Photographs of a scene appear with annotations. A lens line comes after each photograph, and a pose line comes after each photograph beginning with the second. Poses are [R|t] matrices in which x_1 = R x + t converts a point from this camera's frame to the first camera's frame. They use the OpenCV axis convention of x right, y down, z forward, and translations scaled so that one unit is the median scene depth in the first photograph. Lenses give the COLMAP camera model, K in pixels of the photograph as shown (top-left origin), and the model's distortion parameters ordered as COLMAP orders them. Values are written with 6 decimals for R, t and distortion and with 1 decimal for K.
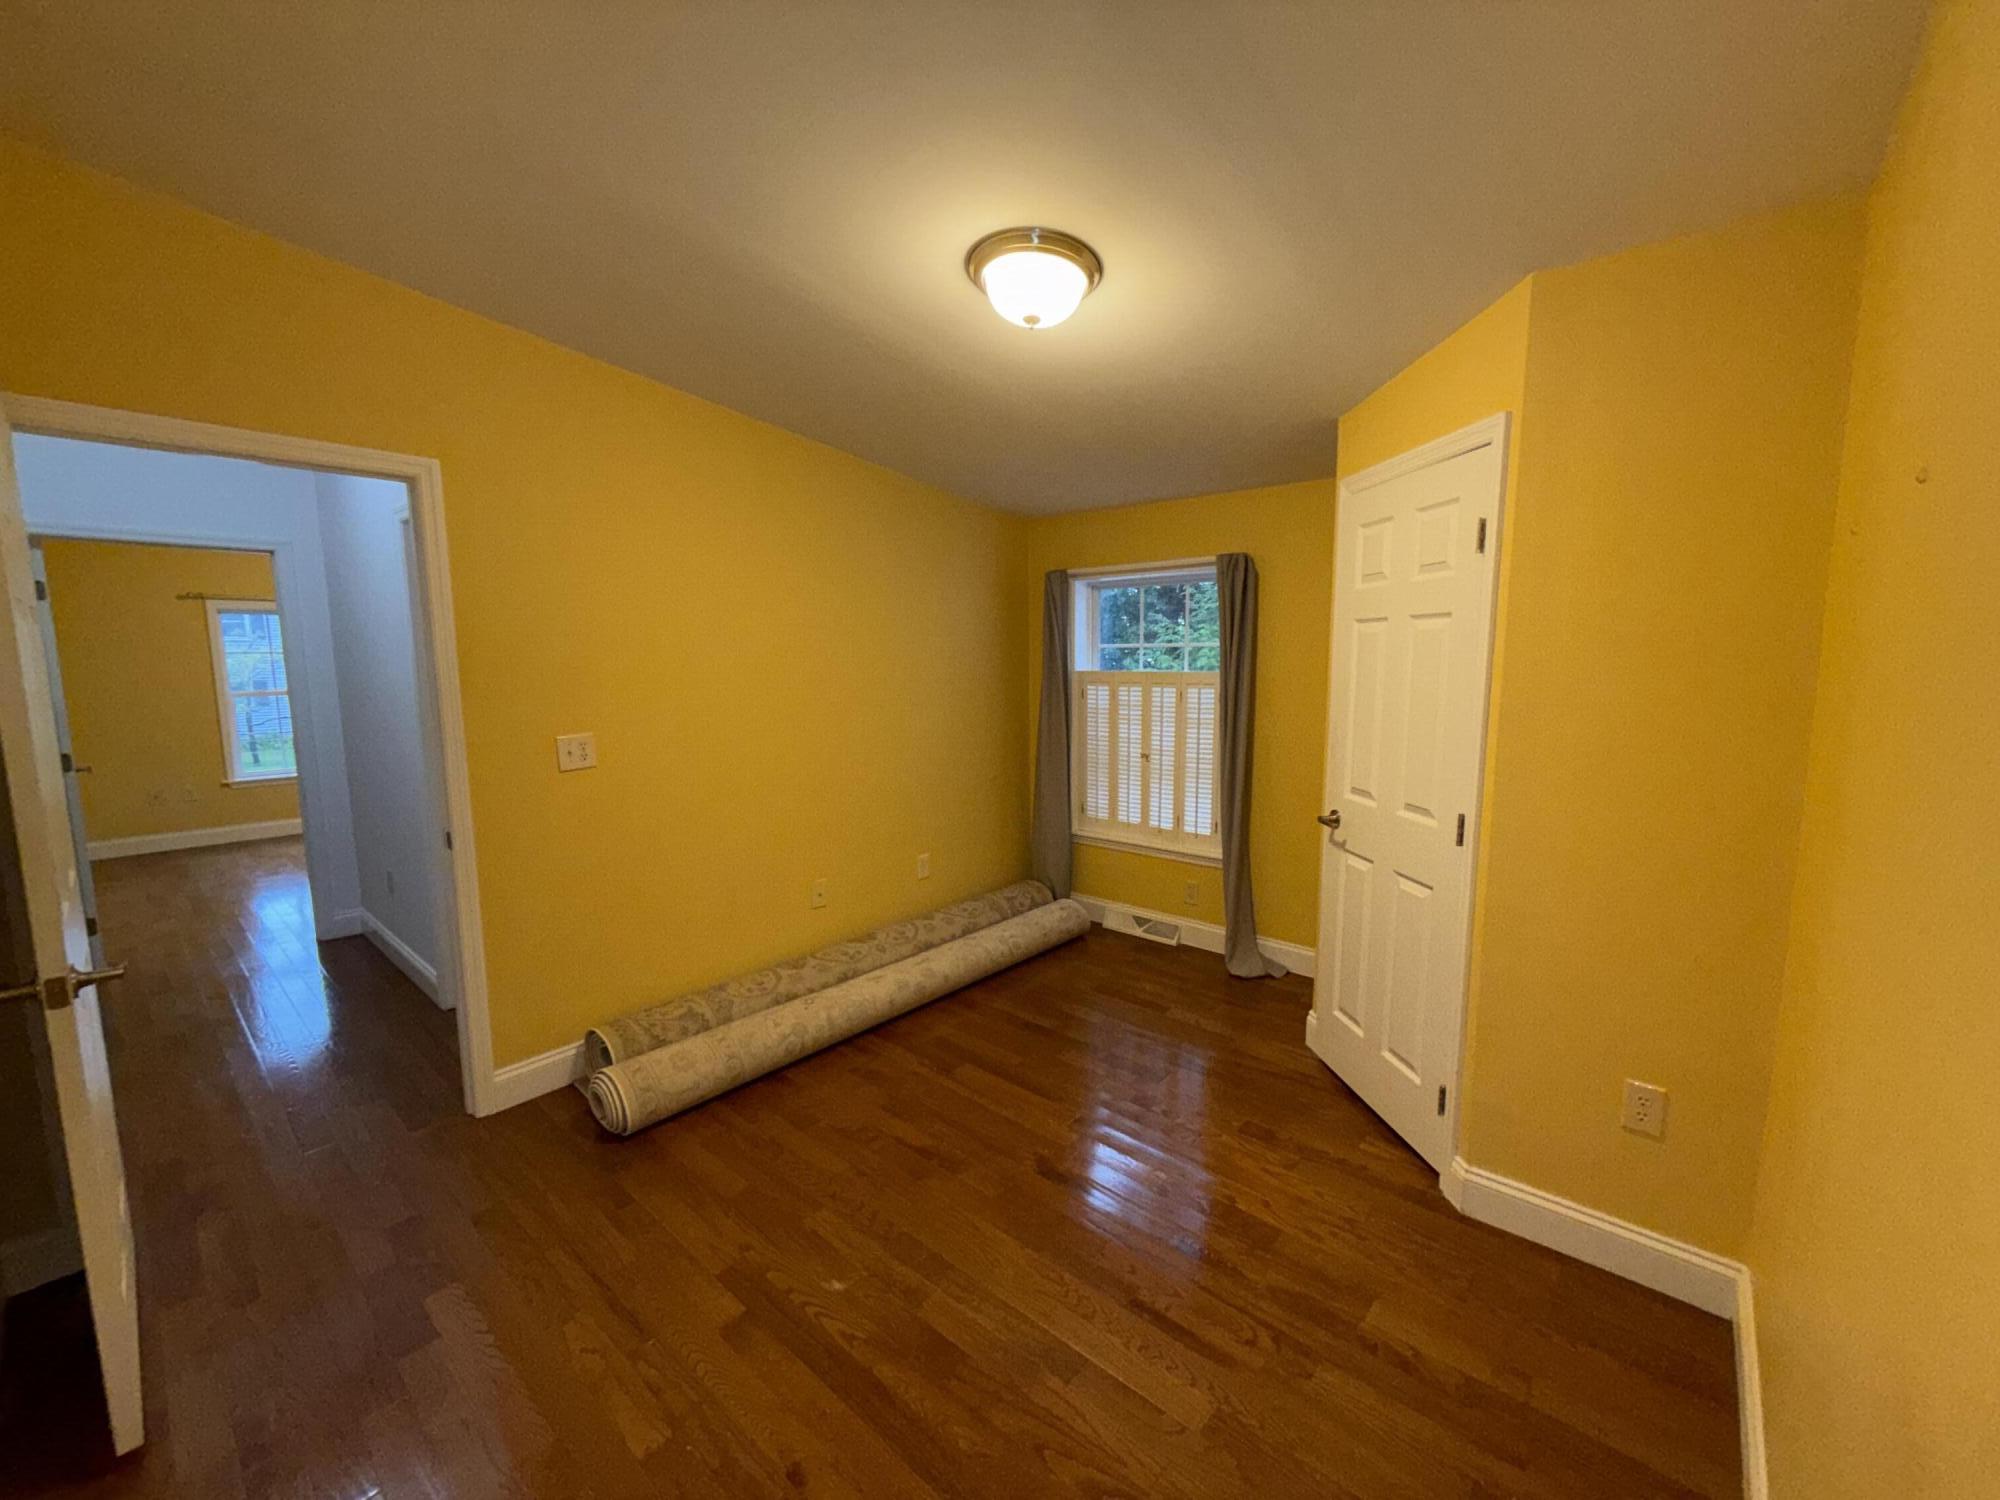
lens RADIAL K [[797.8, 0, 1003.3], [0, 797.8, 750.0], [0, 0, 1]] dist [-0.003277, -0.000285]
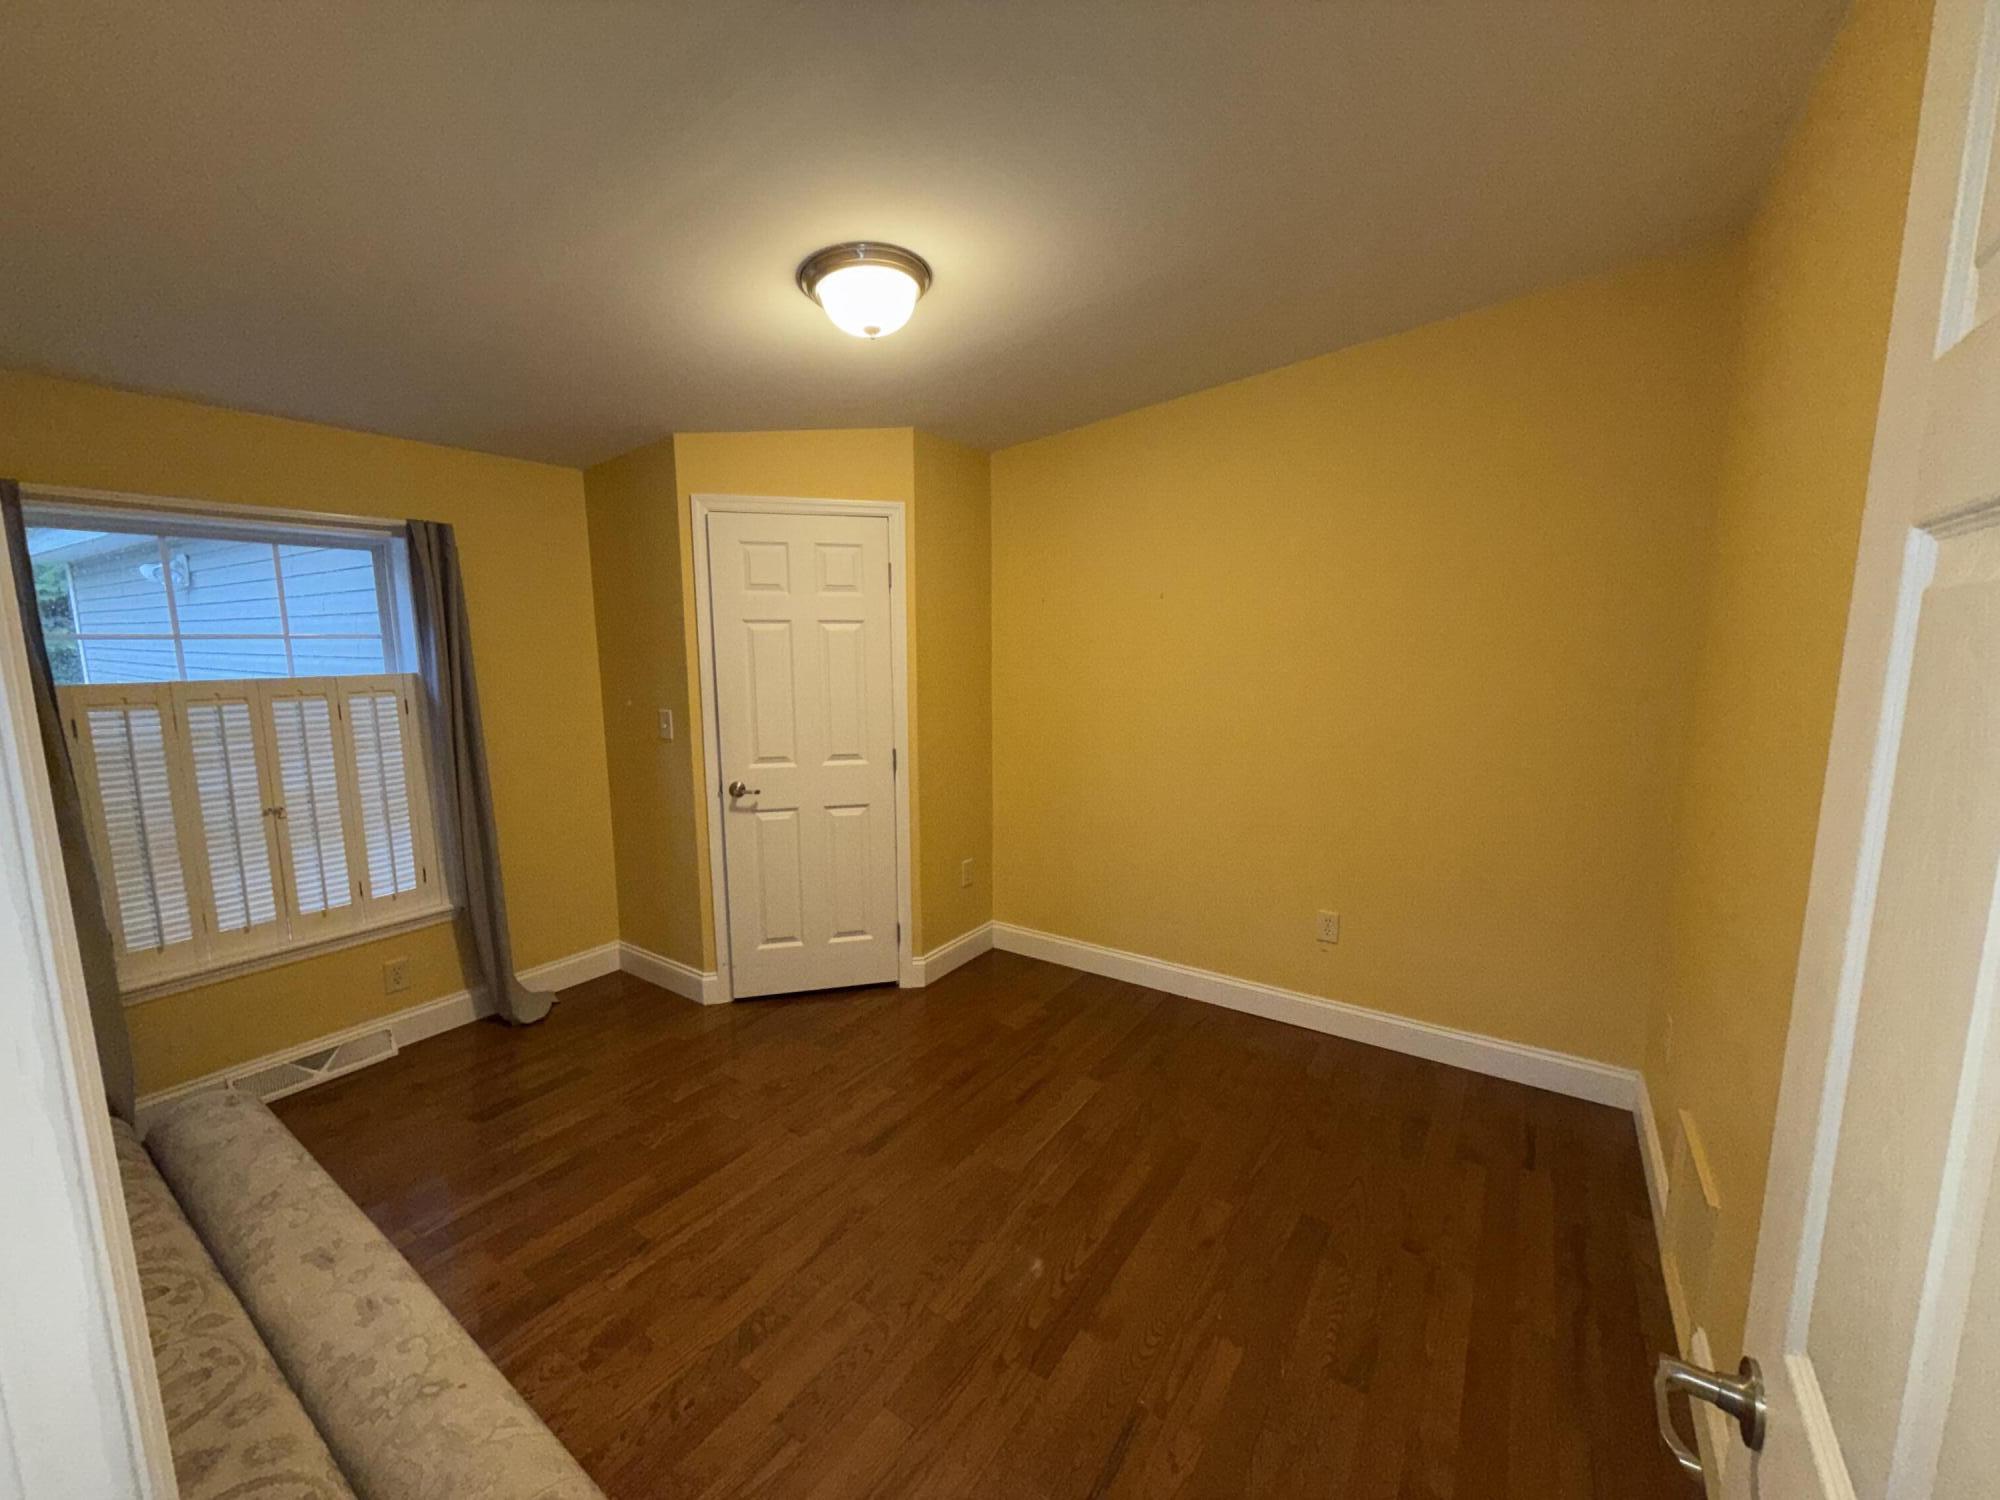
lens RADIAL K [[797.8, 0, 1015.9], [0, 797.8, 747.5], [0, 0, 1]] dist [-0.003277, -0.000285]
pose [[-0.138347, -0.131080, 0.981671, -0.543255], [0.118931, 0.981831, 0.147862, -0.068511], [-0.983217, 0.137207, -0.120244, 0.508478]]
